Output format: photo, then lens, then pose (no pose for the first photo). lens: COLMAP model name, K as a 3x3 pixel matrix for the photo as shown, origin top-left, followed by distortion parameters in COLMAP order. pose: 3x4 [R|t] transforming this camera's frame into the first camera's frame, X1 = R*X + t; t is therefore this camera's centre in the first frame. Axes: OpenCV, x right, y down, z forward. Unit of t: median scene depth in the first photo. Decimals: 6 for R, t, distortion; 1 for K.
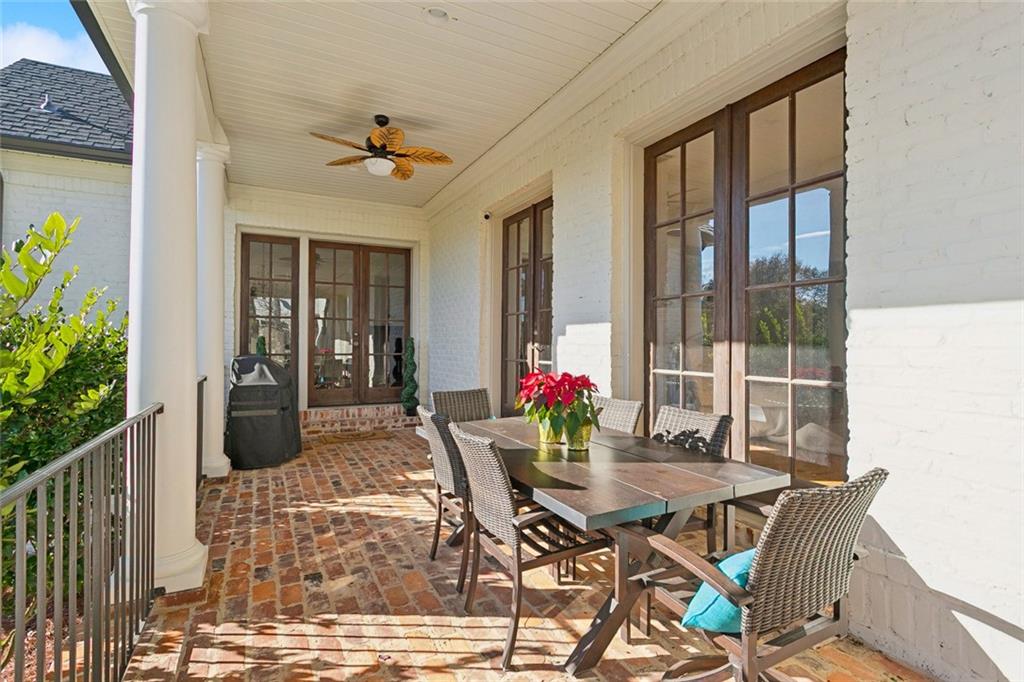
lens RADIAL K [[490.3, 0, 514.5], [0, 490.3, 340.5], [0, 0, 1]] dist [-0.005616, -0.000047]
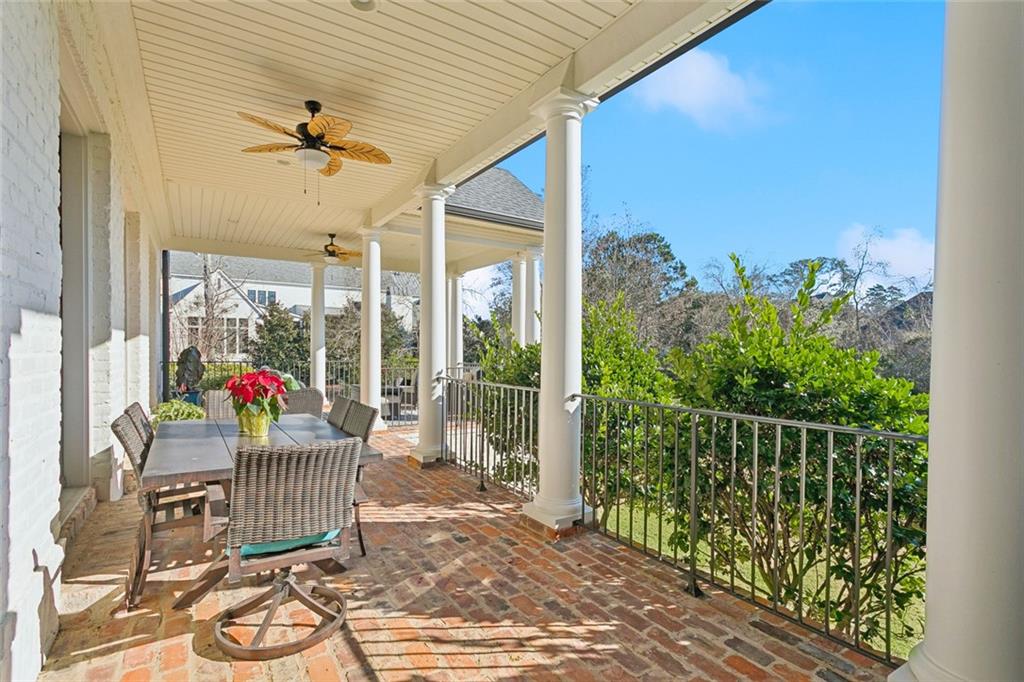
lens RADIAL K [[490.3, 0, 510.2], [0, 490.3, 347.4], [0, 0, 1]] dist [-0.005616, -0.000047]
pose [[-0.994428, -0.014760, -0.104381, -0.330454], [-0.014775, 0.999891, -0.000633, -0.001441], [0.104379, 0.000913, -0.994537, 1.877292]]
